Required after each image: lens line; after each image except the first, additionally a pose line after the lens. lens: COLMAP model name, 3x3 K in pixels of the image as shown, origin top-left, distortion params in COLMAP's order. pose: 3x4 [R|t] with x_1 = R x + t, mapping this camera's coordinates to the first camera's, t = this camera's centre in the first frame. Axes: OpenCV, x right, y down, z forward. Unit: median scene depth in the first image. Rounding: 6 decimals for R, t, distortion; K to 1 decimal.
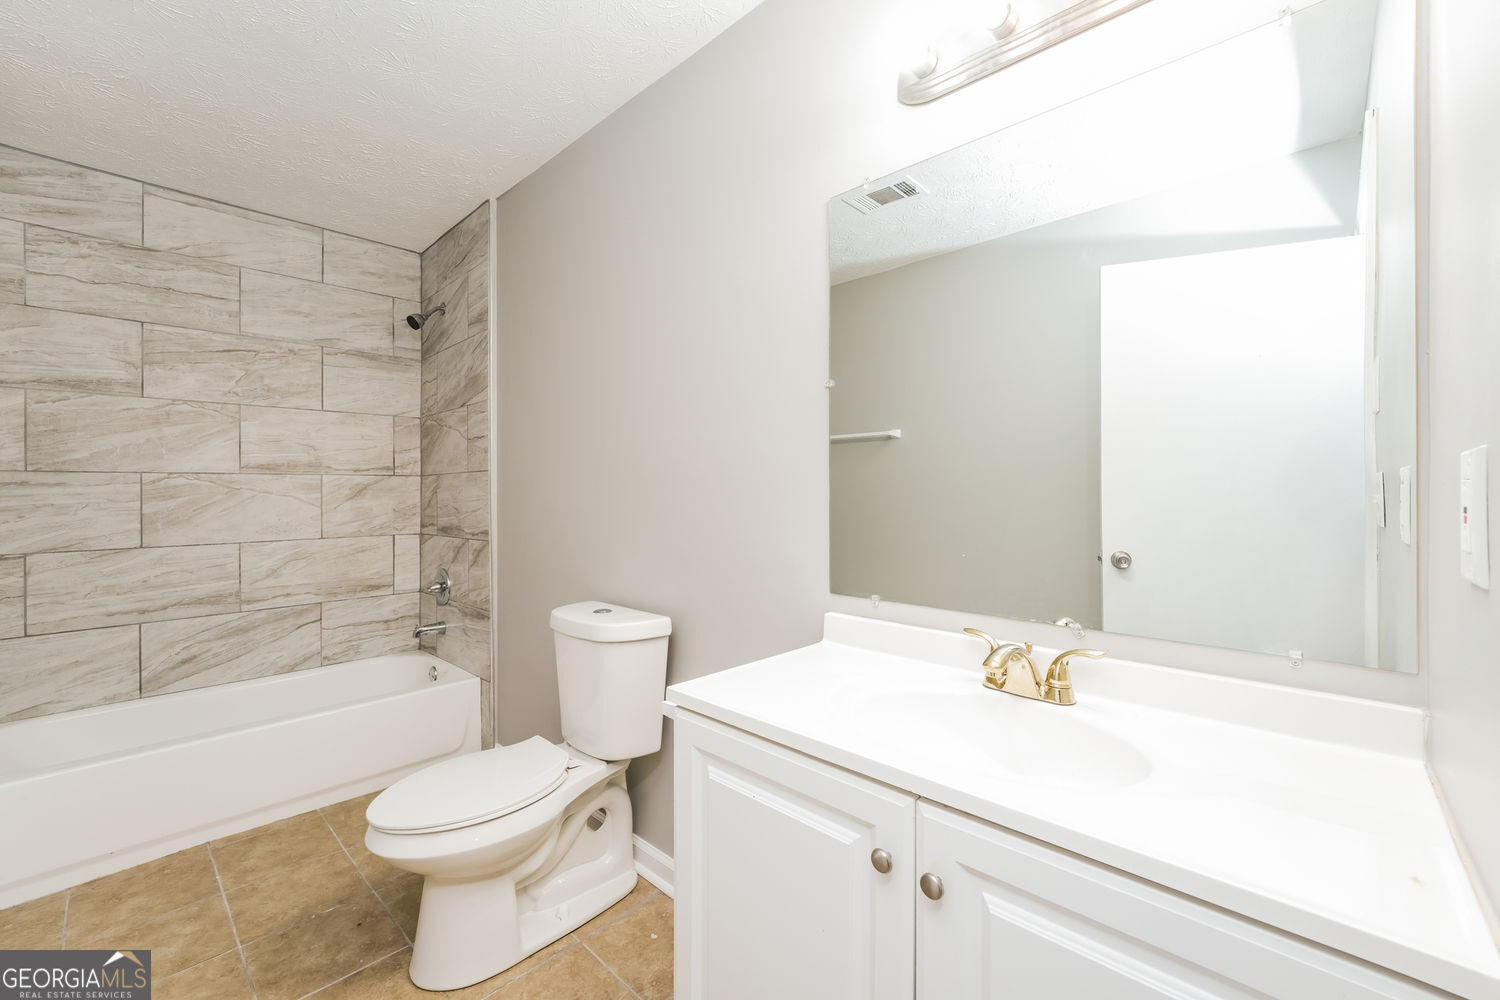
lens RADIAL K [[600.9, 0, 746.2], [0, 600.9, 500.0], [0, 0, 1]] dist [-0.018581, 0.001202]
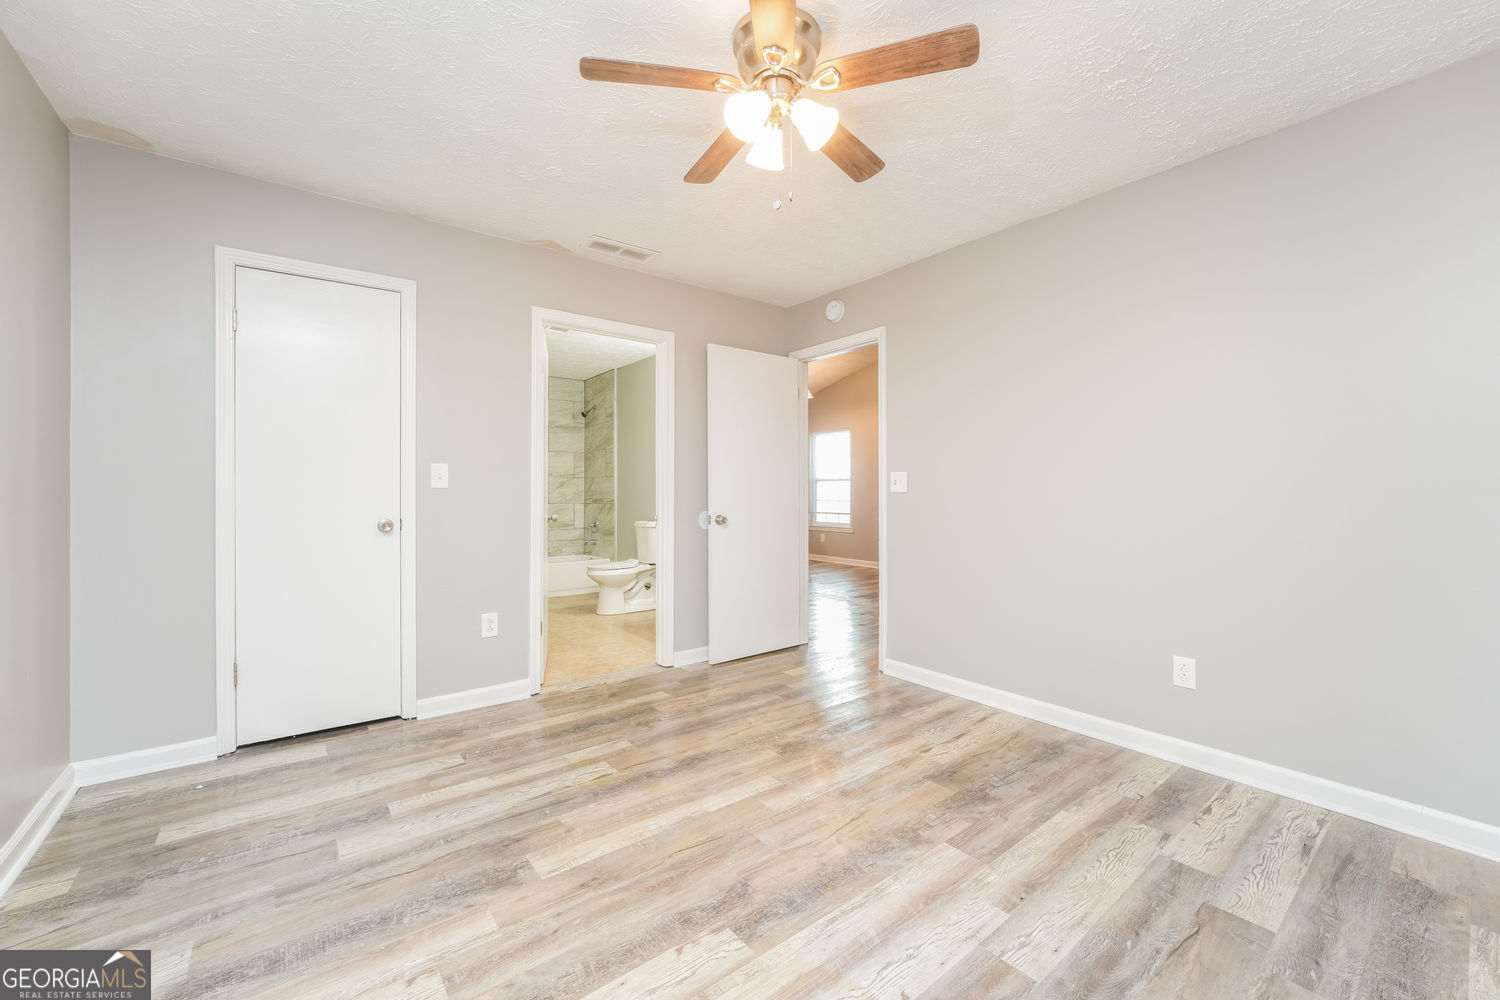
lens RADIAL K [[600.9, 0, 746.3], [0, 600.9, 496.2], [0, 0, 1]] dist [-0.018581, 0.001202]
pose [[0.985949, 0.001694, -0.167038, 0.540967], [-0.001325, 0.999996, 0.002321, 0.028409], [0.167042, -0.002067, 0.985948, -1.396541]]
